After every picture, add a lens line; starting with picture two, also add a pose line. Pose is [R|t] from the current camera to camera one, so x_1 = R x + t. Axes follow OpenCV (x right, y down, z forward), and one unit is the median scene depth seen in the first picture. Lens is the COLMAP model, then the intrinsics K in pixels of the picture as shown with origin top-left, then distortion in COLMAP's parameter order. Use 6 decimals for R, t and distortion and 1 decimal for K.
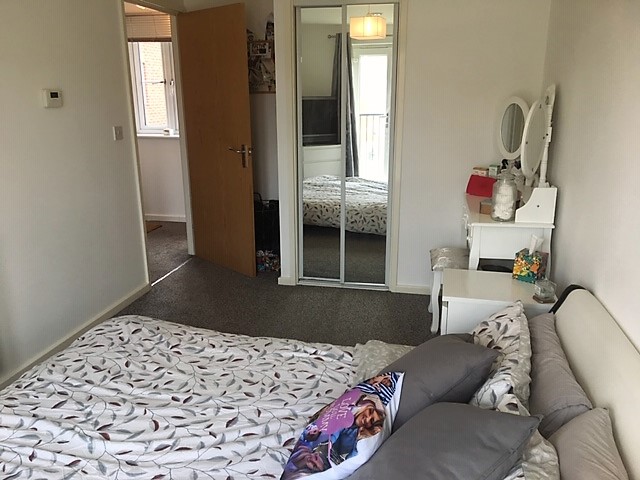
lens RADIAL K [[536.3, 0, 319.6], [0, 536.3, 241.4], [0, 0, 1]] dist [0.060377, -0.086761]
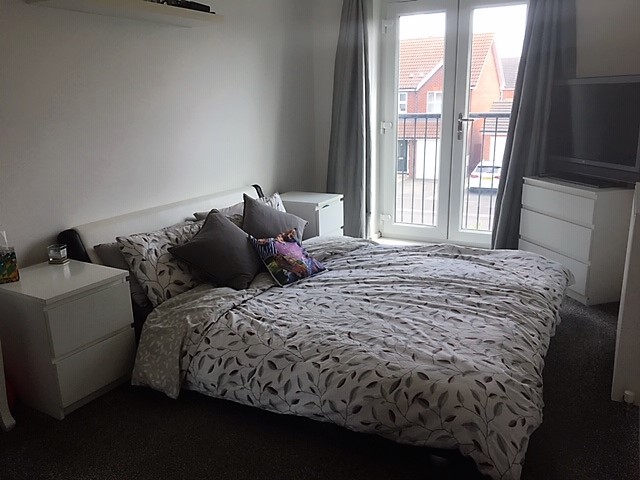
lens RADIAL K [[536.3, 0, 320.5], [0, 536.3, 241.4], [0, 0, 1]] dist [0.060377, -0.086761]
pose [[-0.956591, -0.052279, 0.286706, -0.391787], [0.098588, 0.867729, 0.487163, -0.392018], [-0.274251, 0.494281, -0.824908, 1.638259]]
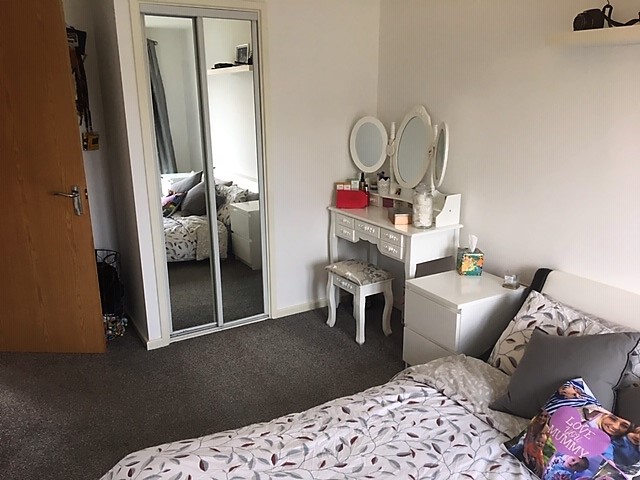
lens RADIAL K [[536.3, 0, 318.5], [0, 536.3, 239.1], [0, 0, 1]] dist [0.060377, -0.086761]
pose [[0.735253, -0.184792, 0.652116, -0.639822], [0.186942, 0.980087, 0.066955, -0.149889], [-0.651503, 0.072679, 0.755157, 0.328958]]
